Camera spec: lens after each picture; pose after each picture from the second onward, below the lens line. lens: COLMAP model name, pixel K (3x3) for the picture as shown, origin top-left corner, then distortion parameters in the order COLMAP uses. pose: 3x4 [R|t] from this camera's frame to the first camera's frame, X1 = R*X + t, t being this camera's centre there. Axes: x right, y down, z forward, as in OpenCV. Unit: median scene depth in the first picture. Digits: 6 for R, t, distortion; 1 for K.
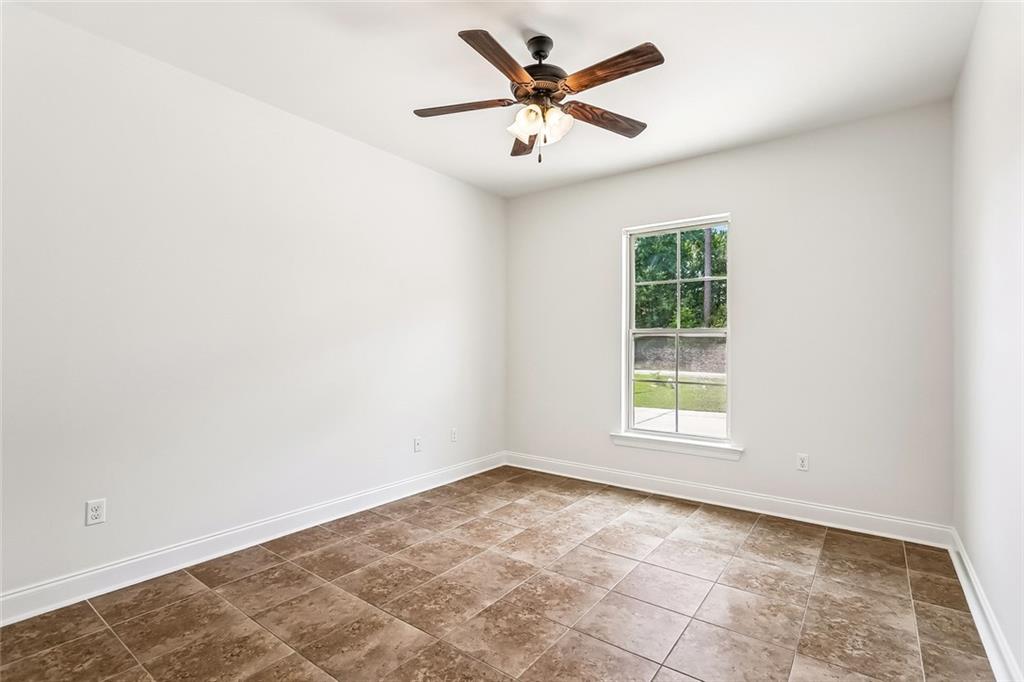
lens RADIAL K [[490.1, 0, 509.0], [0, 490.1, 347.5], [0, 0, 1]] dist [0.000129, -0.000153]
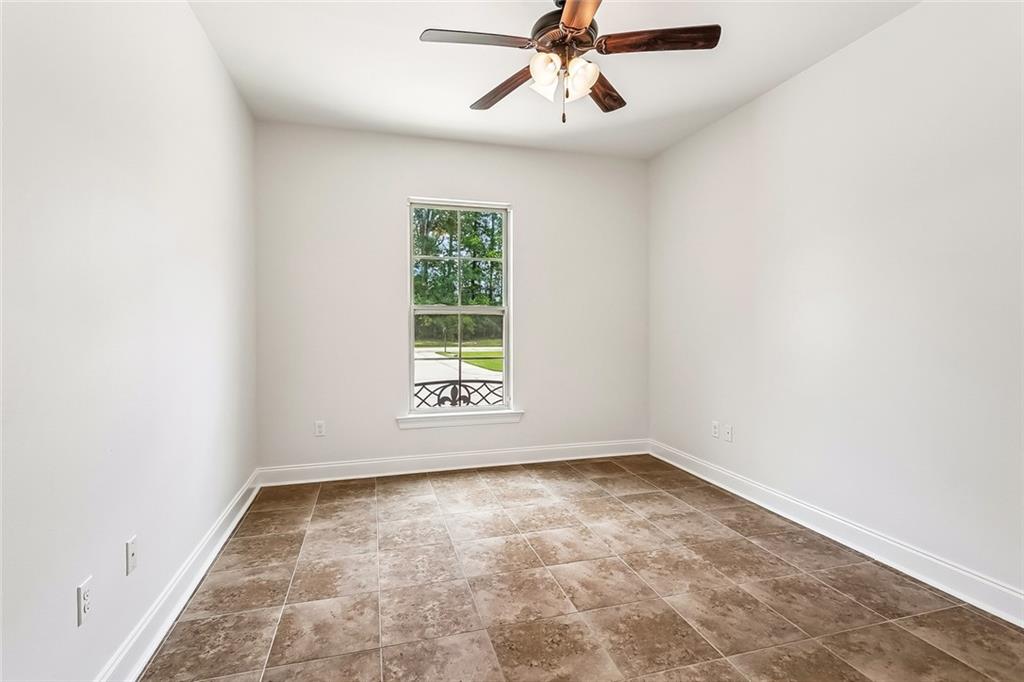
lens RADIAL K [[479.5, 0, 509.7], [0, 479.5, 332.3], [0, 0, 1]] dist [0.044803, -0.000041]
pose [[0.604371, -0.017881, 0.796503, -0.398152], [0.005414, 0.999817, 0.018337, -0.000953], [-0.796685, -0.006770, 0.604357, 0.305318]]
